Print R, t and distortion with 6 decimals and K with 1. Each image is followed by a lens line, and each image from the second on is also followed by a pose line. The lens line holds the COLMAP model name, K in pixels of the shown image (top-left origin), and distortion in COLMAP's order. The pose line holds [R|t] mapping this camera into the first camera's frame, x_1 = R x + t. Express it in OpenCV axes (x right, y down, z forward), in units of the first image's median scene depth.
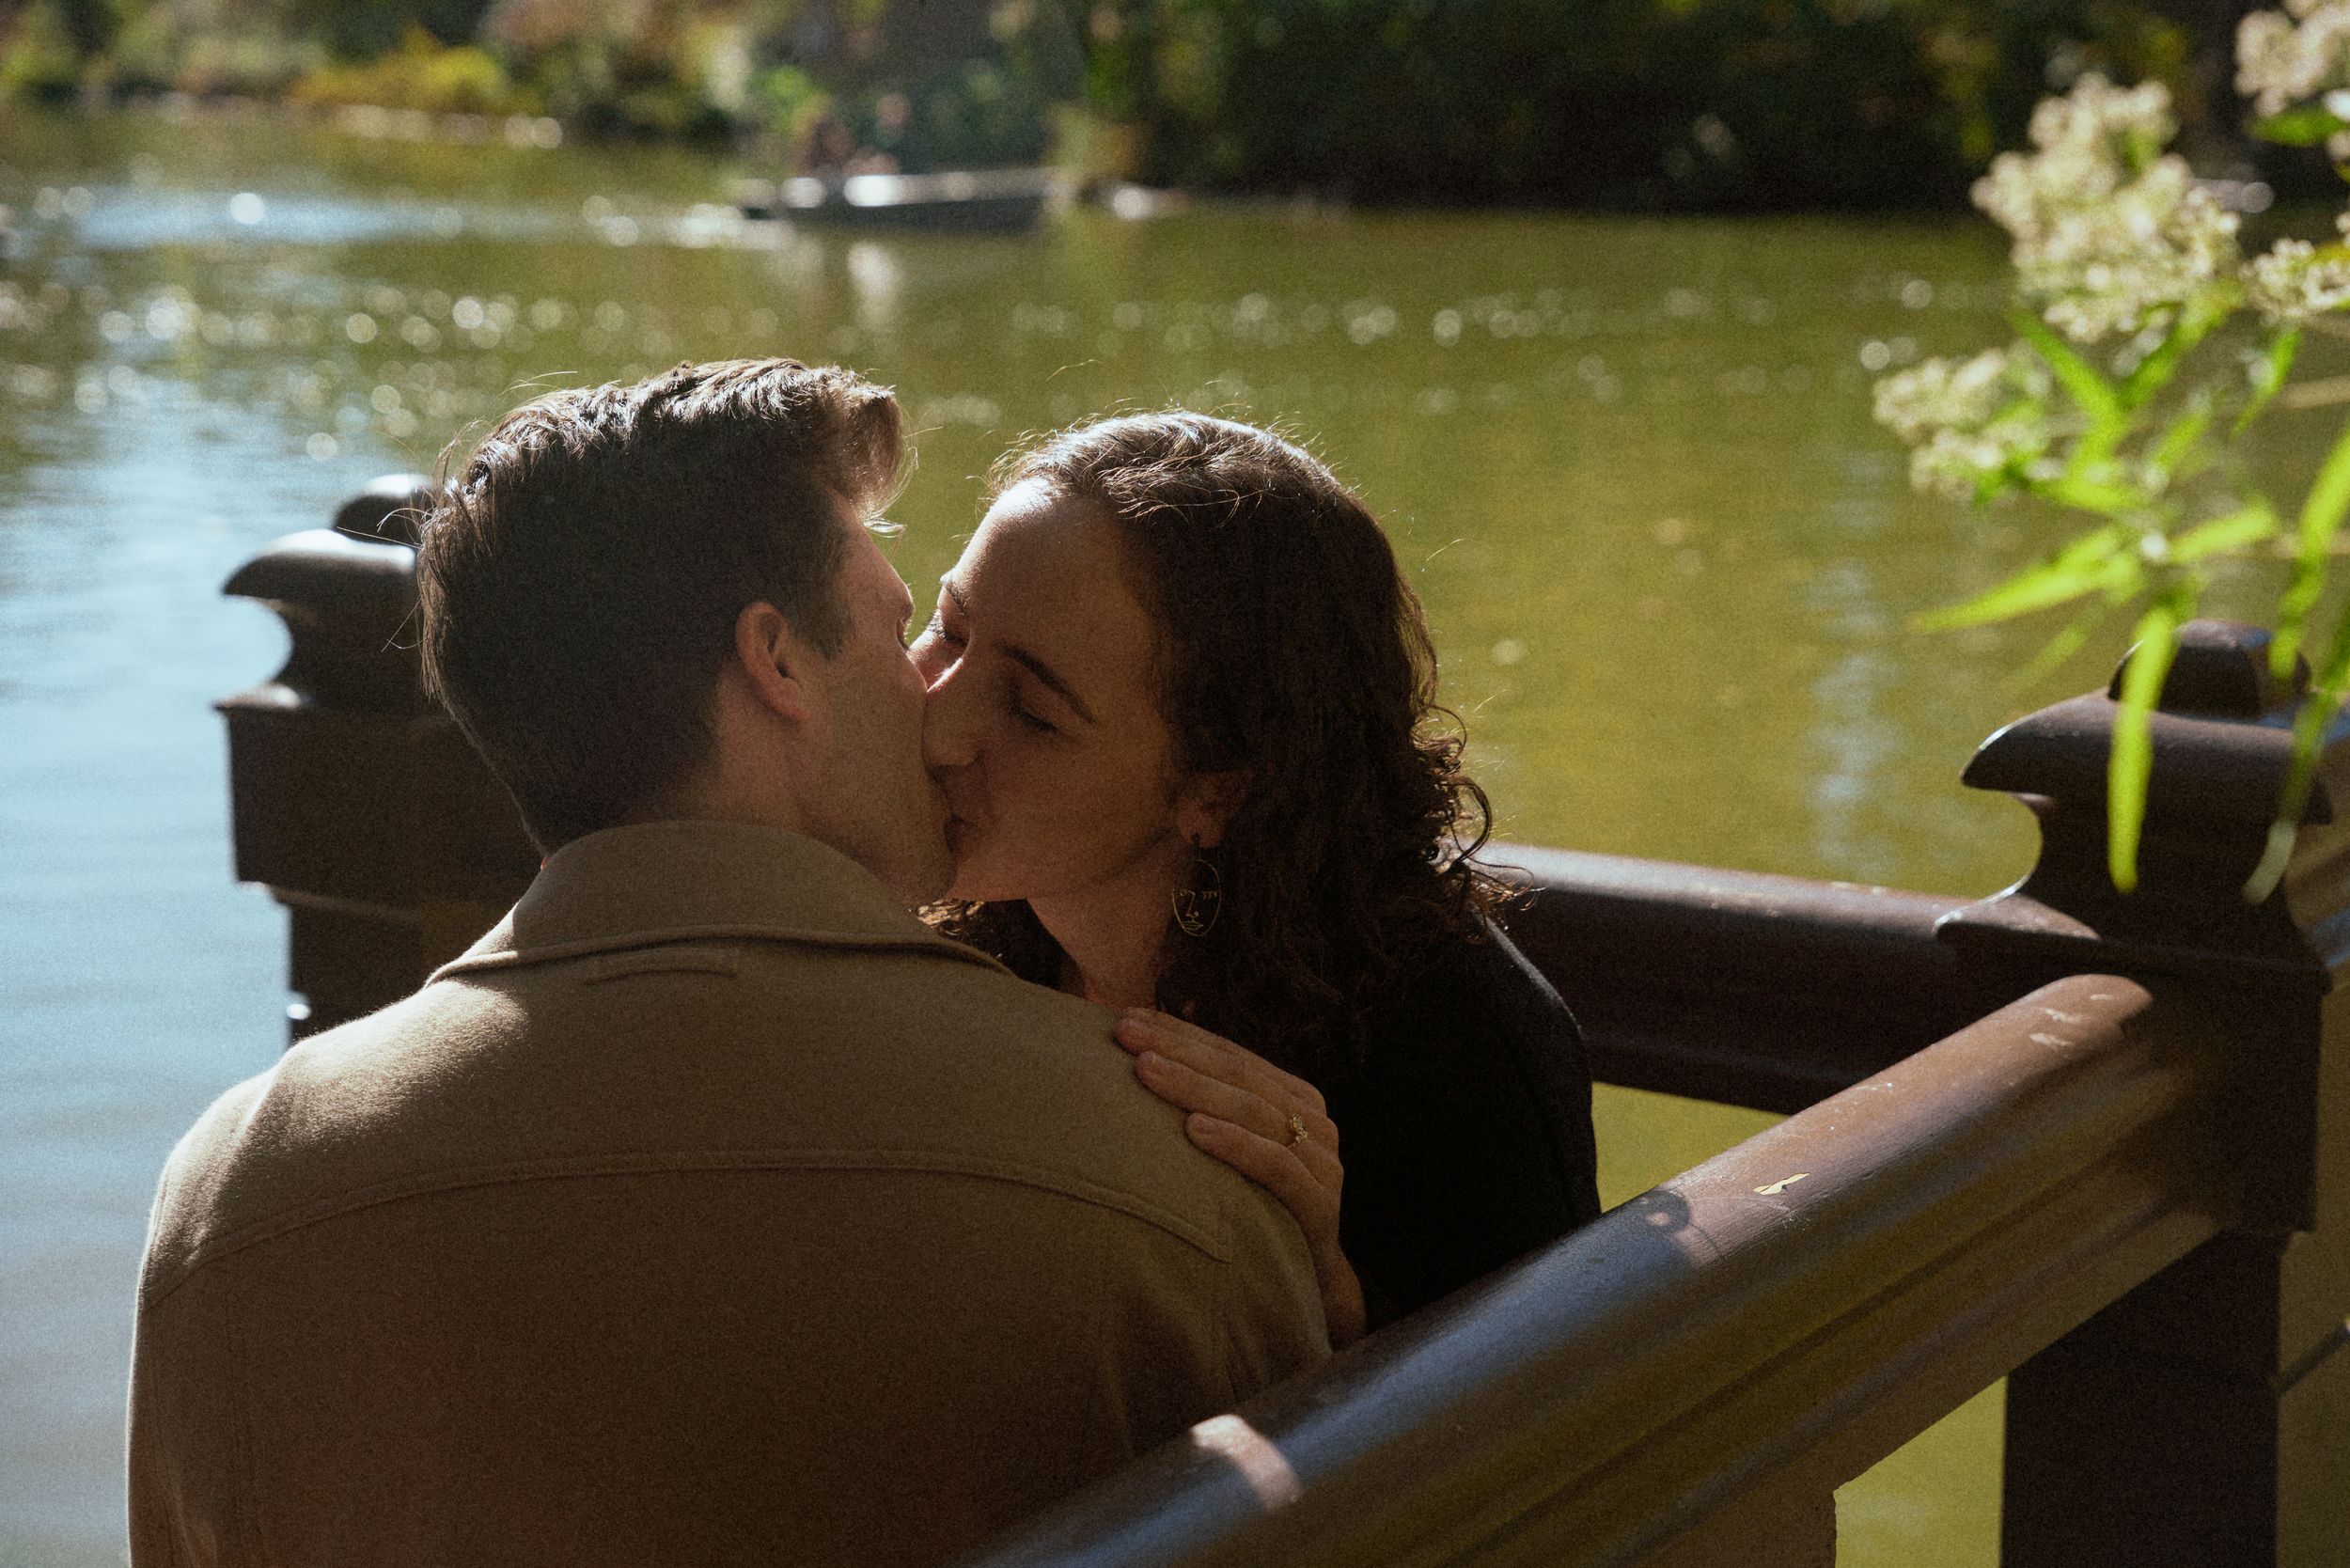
lens RADIAL K [[3881.0, 0, 1178.8], [0, 3881.0, 783.0], [0, 0, 1]] dist [0.414781, 0.000000]
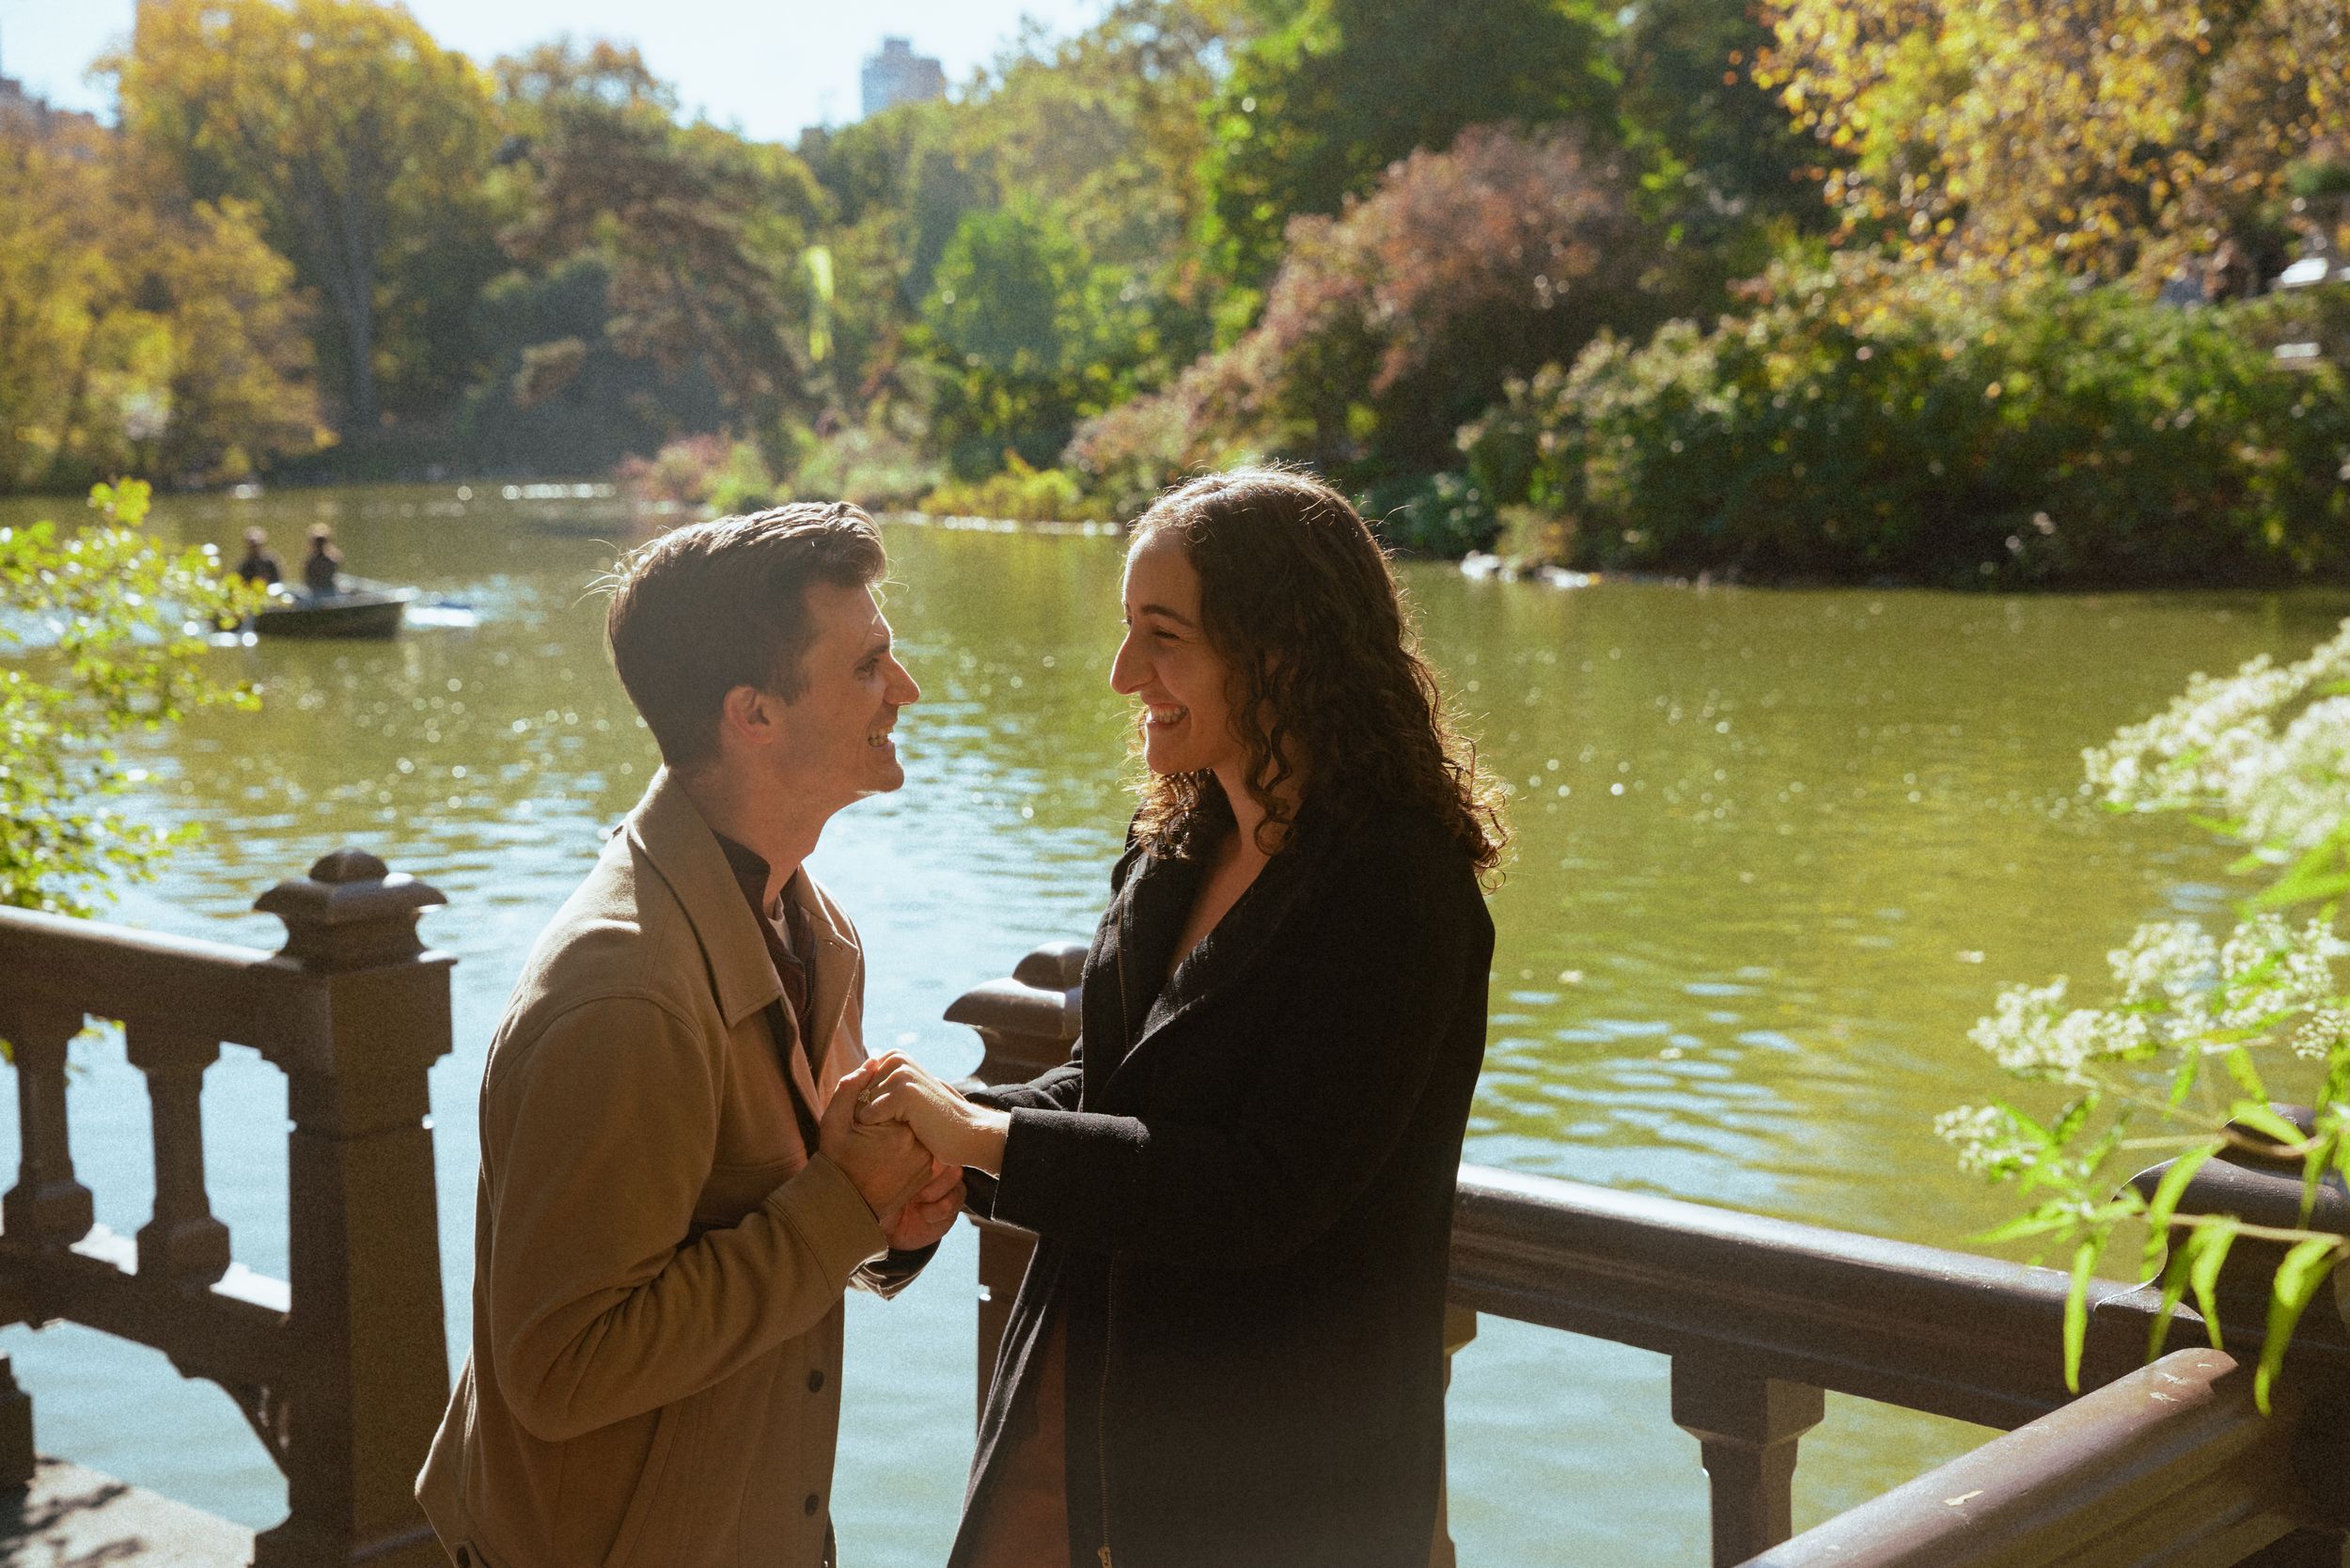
lens RADIAL K [[3161.8, 0, 1170.7], [0, 3161.8, 781.5], [0, 0, 1]] dist [0.135764, 0.000000]
pose [[0.990896, 0.013756, -0.133927, 0.006257], [-0.024321, 0.996690, -0.077572, -0.045774], [0.132417, 0.080123, 0.987950, -0.192806]]
